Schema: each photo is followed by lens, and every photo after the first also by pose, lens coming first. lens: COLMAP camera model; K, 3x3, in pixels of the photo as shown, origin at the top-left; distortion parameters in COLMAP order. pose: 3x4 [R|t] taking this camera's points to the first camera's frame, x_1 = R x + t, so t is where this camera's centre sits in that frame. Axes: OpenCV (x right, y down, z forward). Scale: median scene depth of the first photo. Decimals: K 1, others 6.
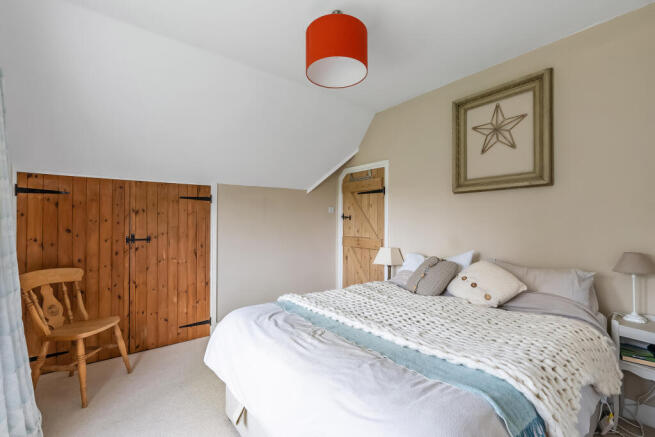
lens RADIAL K [[302.4, 0, 327.5], [0, 302.4, 218.5], [0, 0, 1]] dist [0.001610, 0.000144]
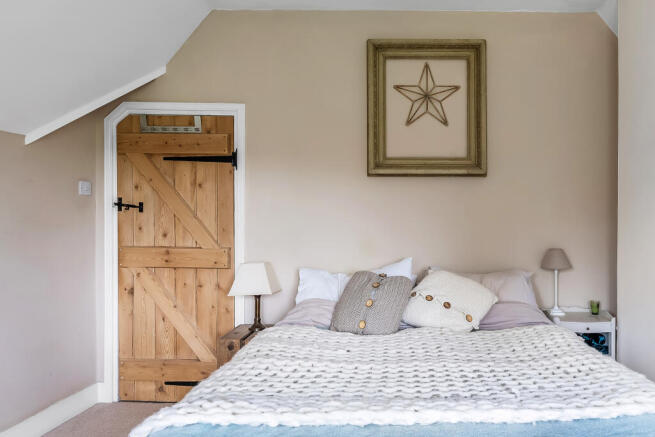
lens RADIAL K [[437.9, 0, 327.5], [0, 437.9, 218.5], [0, 0, 1]] dist [-0.001863, -0.001101]
pose [[0.598971, 0.001295, 0.800770, -0.435040], [-0.016757, 0.999800, 0.010918, 0.003903], [-0.800596, -0.019958, 0.598873, 0.495481]]
